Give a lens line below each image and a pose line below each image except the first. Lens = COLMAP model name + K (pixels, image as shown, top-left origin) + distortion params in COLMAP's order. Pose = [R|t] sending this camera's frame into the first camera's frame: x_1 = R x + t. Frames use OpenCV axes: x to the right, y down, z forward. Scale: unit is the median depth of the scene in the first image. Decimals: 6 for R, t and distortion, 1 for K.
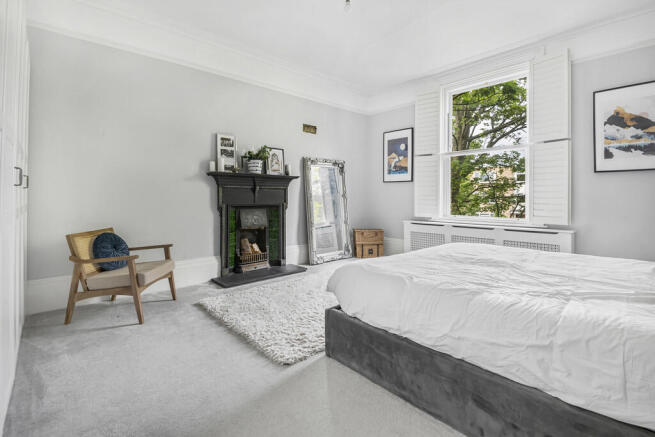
lens RADIAL K [[299.0, 0, 339.6], [0, 299.0, 205.3], [0, 0, 1]] dist [0.000645, -0.016356]
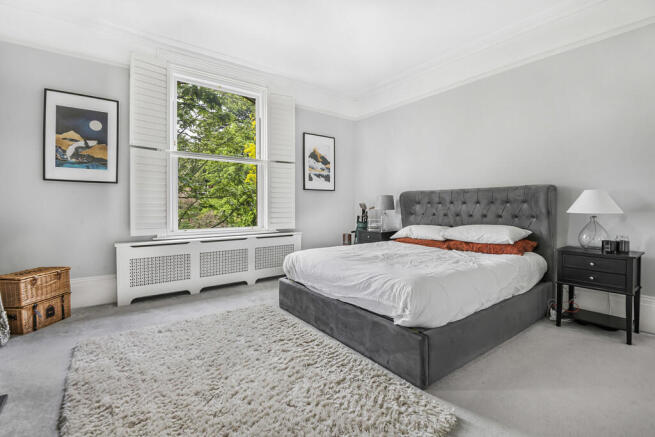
lens RADIAL K [[299.0, 0, 339.6], [0, 299.0, 205.3], [0, 0, 1]] dist [0.000645, -0.016356]
pose [[0.095470, 0.003674, 0.995426, -0.416955], [0.026210, 0.999637, -0.006203, -0.017179], [-0.995087, 0.026683, 0.095339, 0.529399]]
